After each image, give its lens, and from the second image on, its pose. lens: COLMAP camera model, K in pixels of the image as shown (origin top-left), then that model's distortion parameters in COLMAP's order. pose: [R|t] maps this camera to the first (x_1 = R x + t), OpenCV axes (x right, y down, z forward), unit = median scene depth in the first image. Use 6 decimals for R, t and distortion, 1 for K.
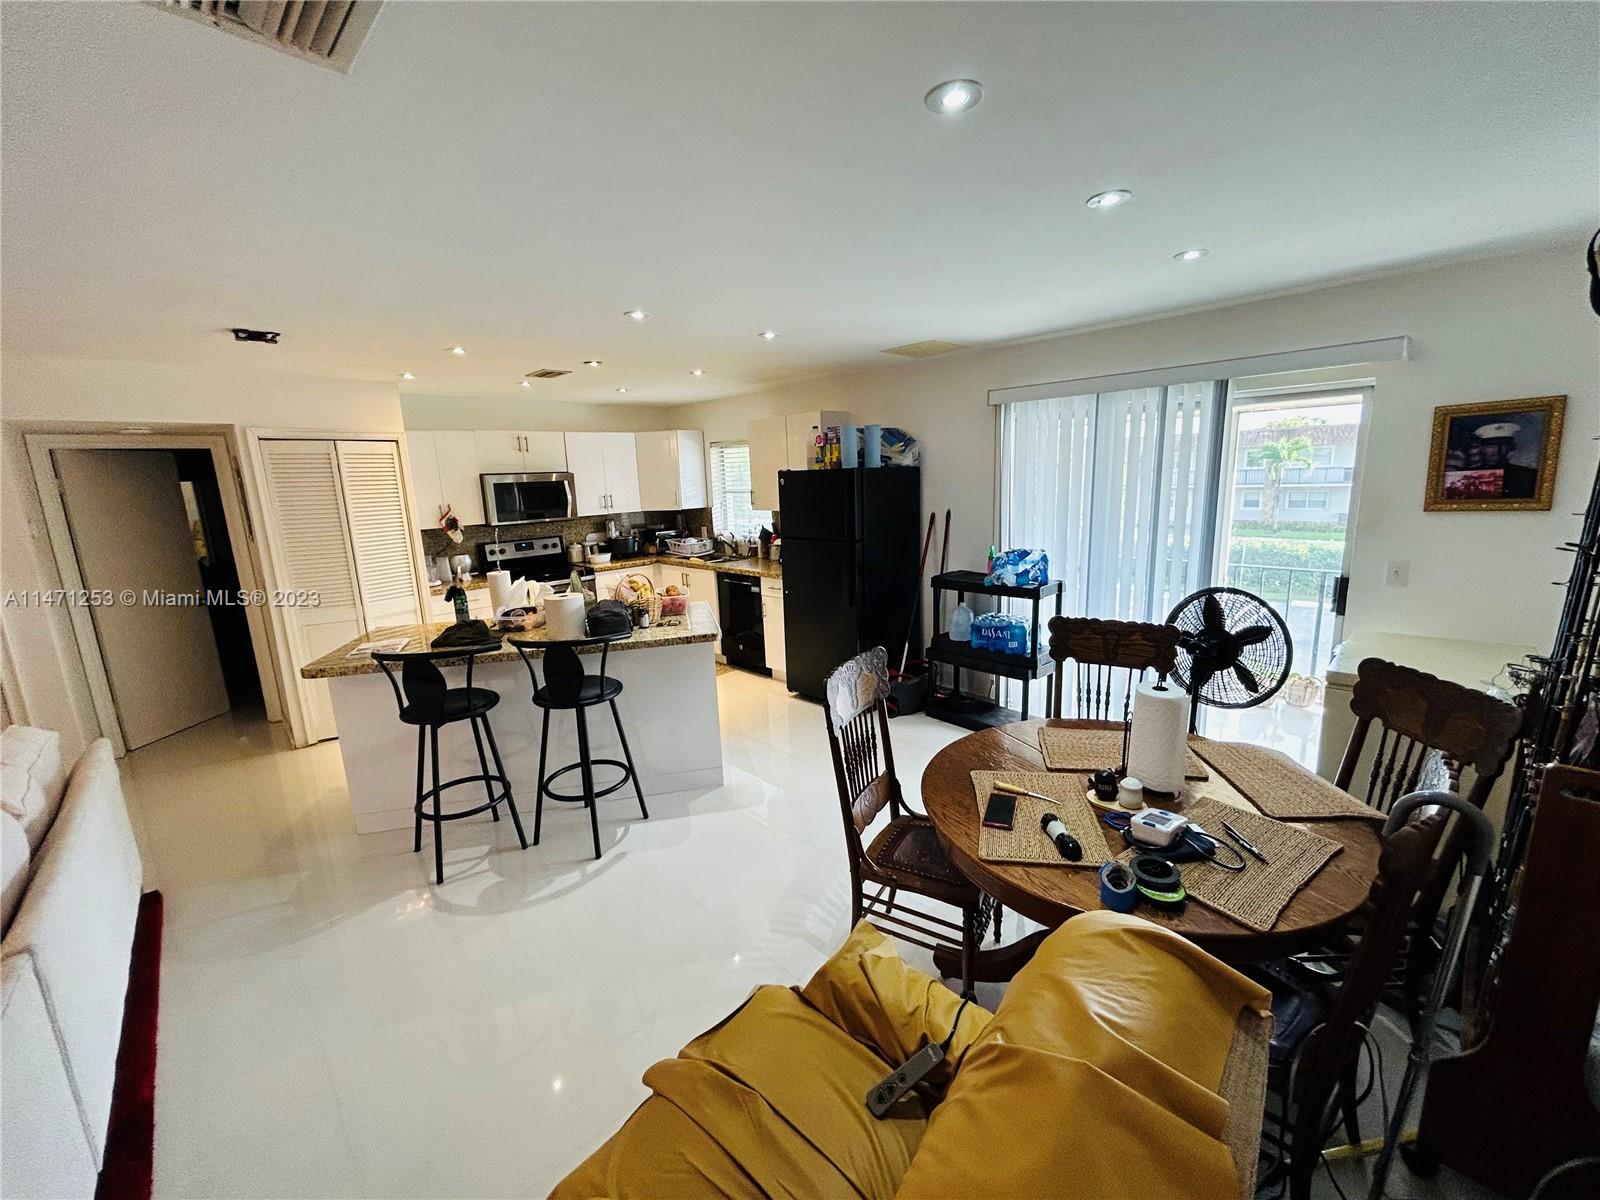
lens RADIAL K [[645.5, 0, 803.0], [0, 645.5, 603.2], [0, 0, 1]] dist [-0.004396, 0.002547]
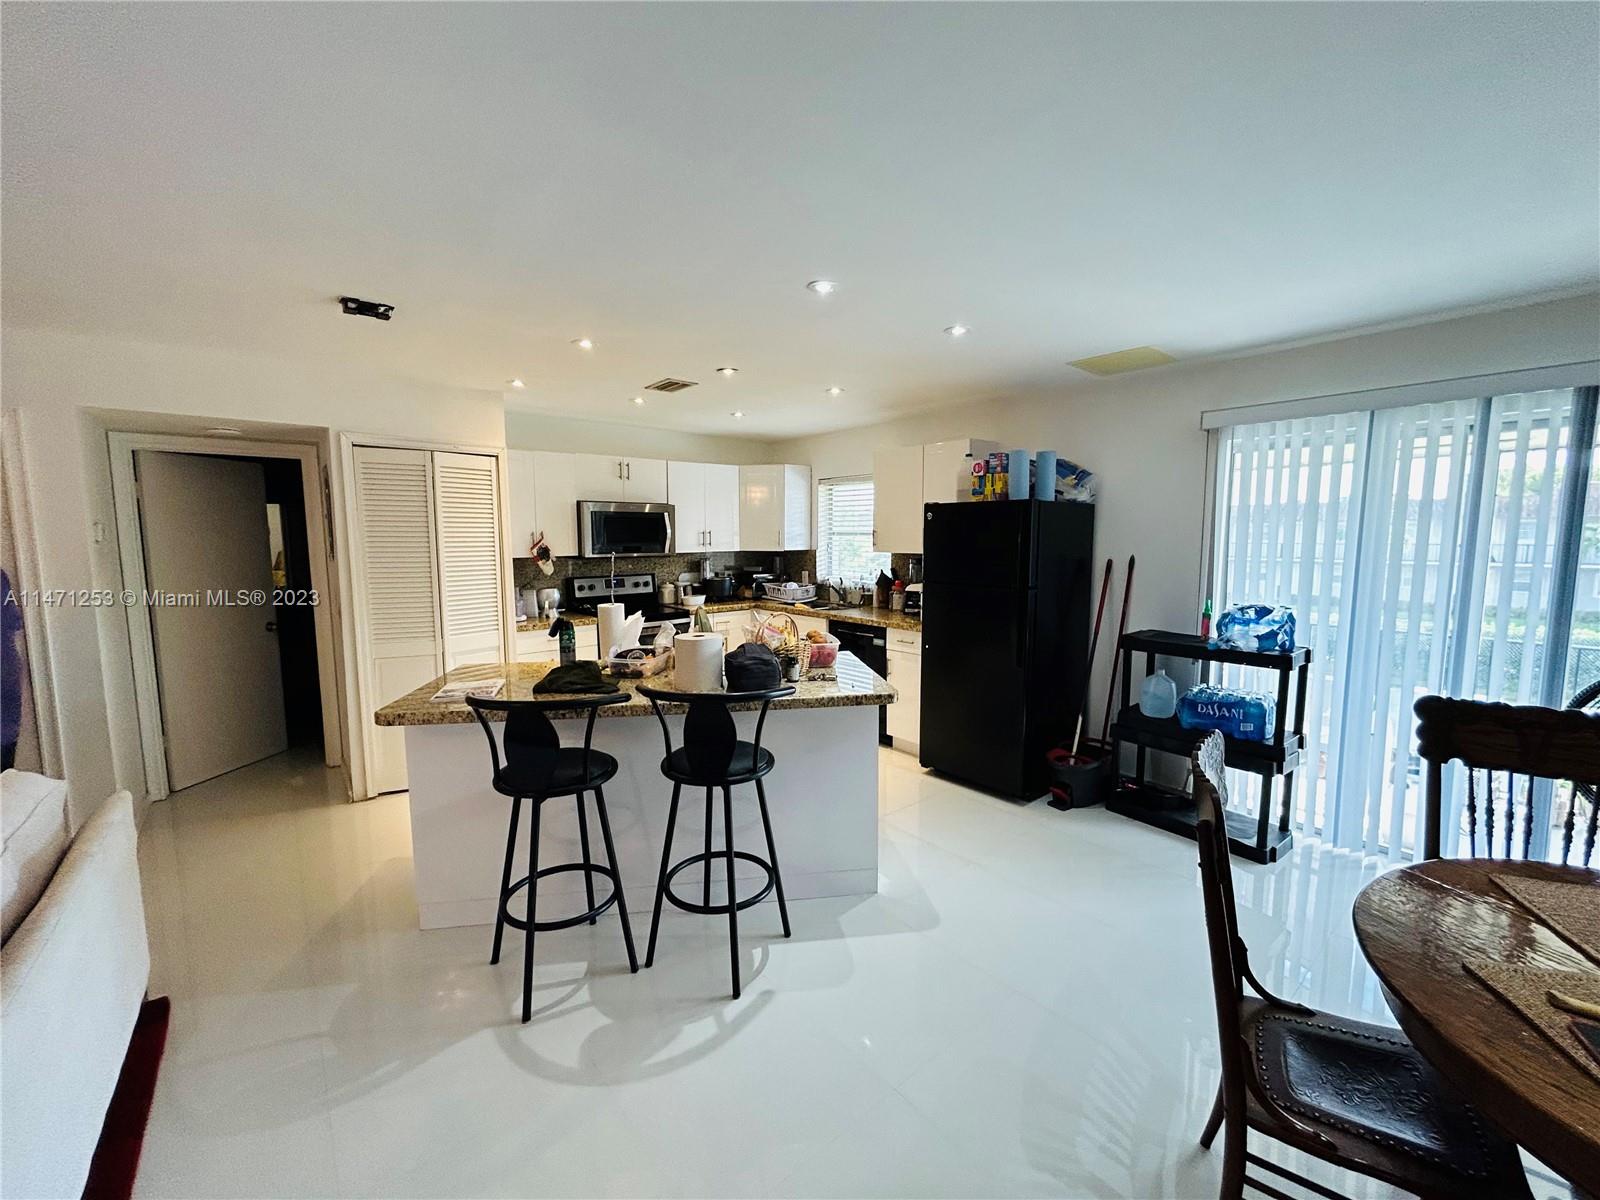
lens RADIAL K [[645.5, 0, 801.5], [0, 645.5, 603.1], [0, 0, 1]] dist [-0.004396, 0.002547]
pose [[0.996558, 0.042815, -0.070993, -0.136034], [-0.049045, 0.994871, -0.088461, 0.009019], [0.066841, 0.091638, 0.993547, 0.156001]]
